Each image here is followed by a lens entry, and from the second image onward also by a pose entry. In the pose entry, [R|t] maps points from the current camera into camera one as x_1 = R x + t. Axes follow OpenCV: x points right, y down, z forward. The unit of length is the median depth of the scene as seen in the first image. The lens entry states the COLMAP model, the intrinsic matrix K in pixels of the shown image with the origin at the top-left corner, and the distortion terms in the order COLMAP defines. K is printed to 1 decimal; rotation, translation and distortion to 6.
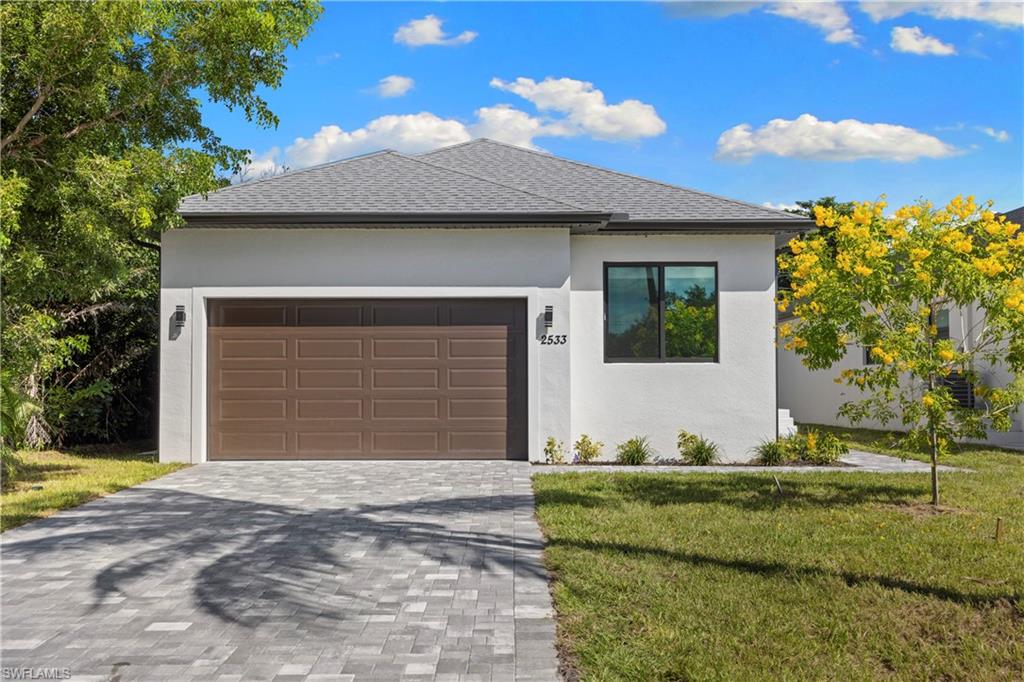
lens RADIAL K [[1030.0, 0, 513.1], [0, 1030.0, 324.3], [0, 0, 1]] dist [-0.004445, 0.006341]
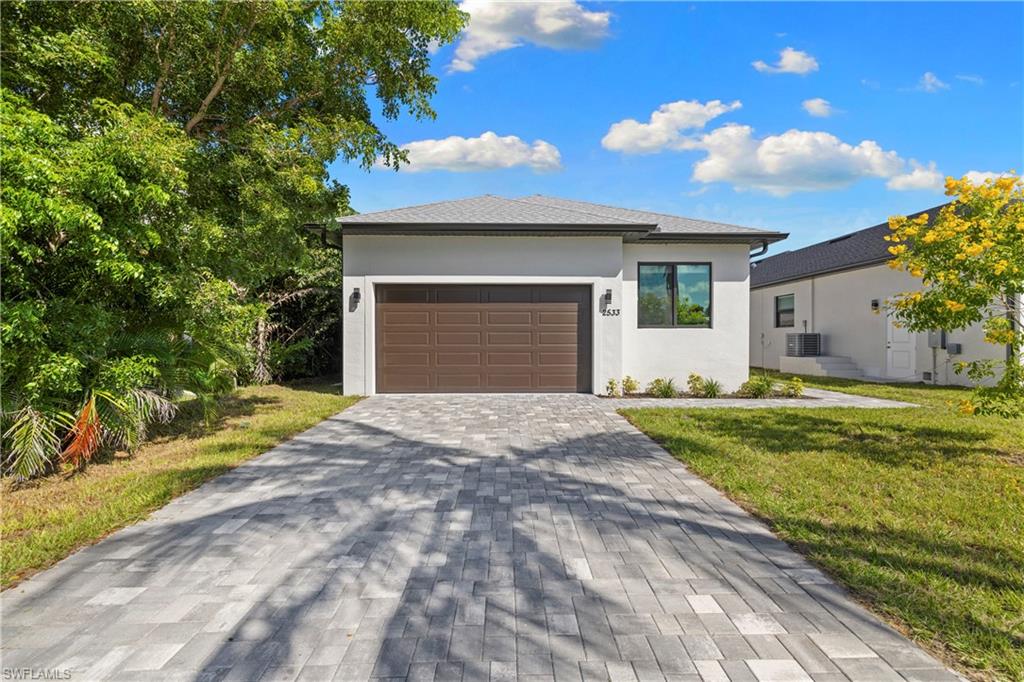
lens RADIAL K [[433.5, 0, 509.8], [0, 433.5, 331.1], [0, 0, 1]] dist [0.000550, -0.000016]
pose [[0.999791, 0.002406, 0.020308, -0.116533], [-0.003290, 0.999043, 0.043619, 0.014593], [-0.020183, -0.043677, 0.998842, 0.373230]]
